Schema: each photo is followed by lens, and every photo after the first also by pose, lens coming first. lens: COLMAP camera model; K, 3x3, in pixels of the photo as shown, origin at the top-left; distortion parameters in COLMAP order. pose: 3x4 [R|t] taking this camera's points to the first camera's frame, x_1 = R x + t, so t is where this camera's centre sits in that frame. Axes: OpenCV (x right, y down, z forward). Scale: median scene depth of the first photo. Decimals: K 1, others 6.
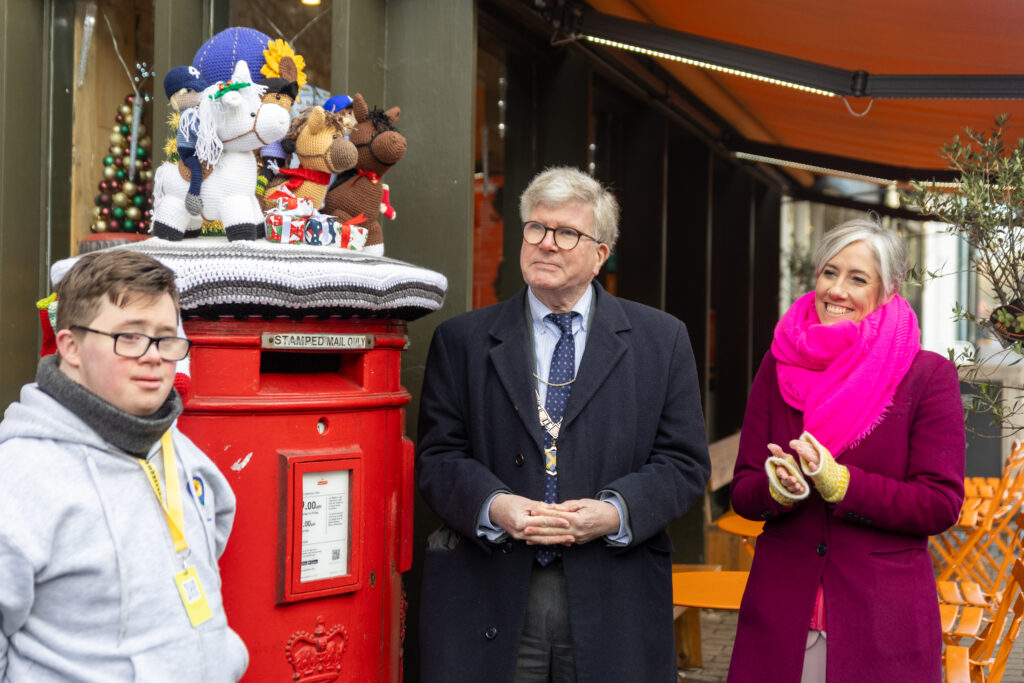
lens RADIAL K [[1459.7, 0, 502.9], [0, 1459.7, 341.2], [0, 0, 1]] dist [0.000036, 0.000000]
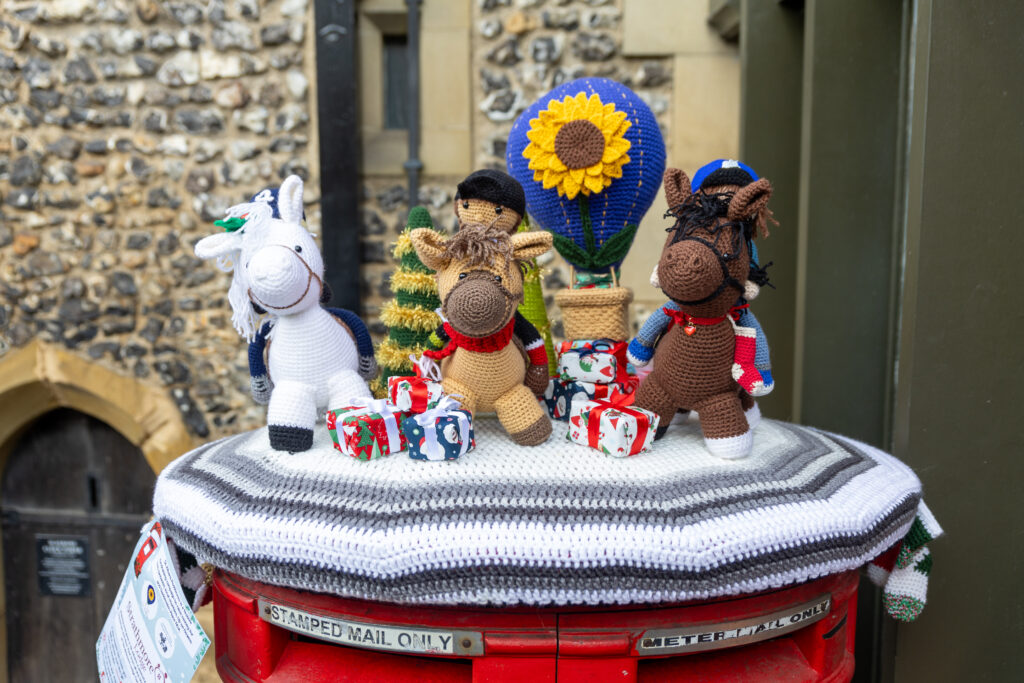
lens RADIAL K [[995.9, 0, 504.5], [0, 995.9, 341.6], [0, 0, 1]] dist [-0.007335, 0.000000]
pose [[0.317190, 0.096260, -0.943464, 0.271300], [-0.004777, 0.994985, 0.099910, -0.158074], [0.948350, -0.027184, 0.316059, 0.916868]]
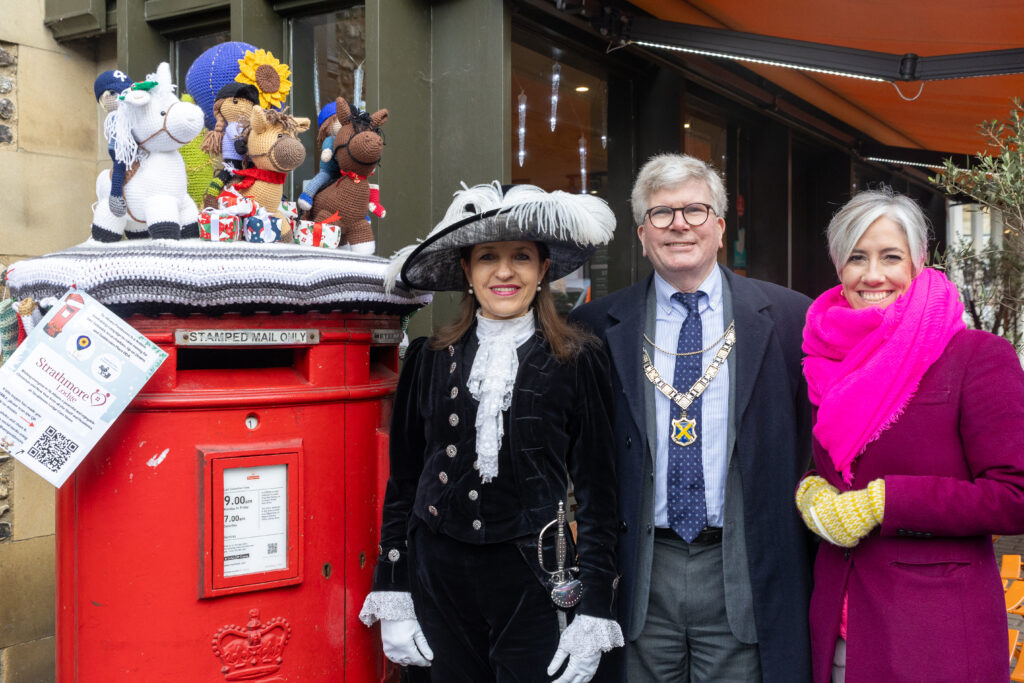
lens RADIAL K [[1096.2, 0, 520.2], [0, 1096.2, 339.2], [0, 0, 1]] dist [-0.003247, 0.000000]
pose [[0.971034, -0.014711, -0.238488, 0.233980], [0.016285, 0.999857, 0.004635, 0.000987], [0.238386, -0.008384, 0.971134, 0.305693]]
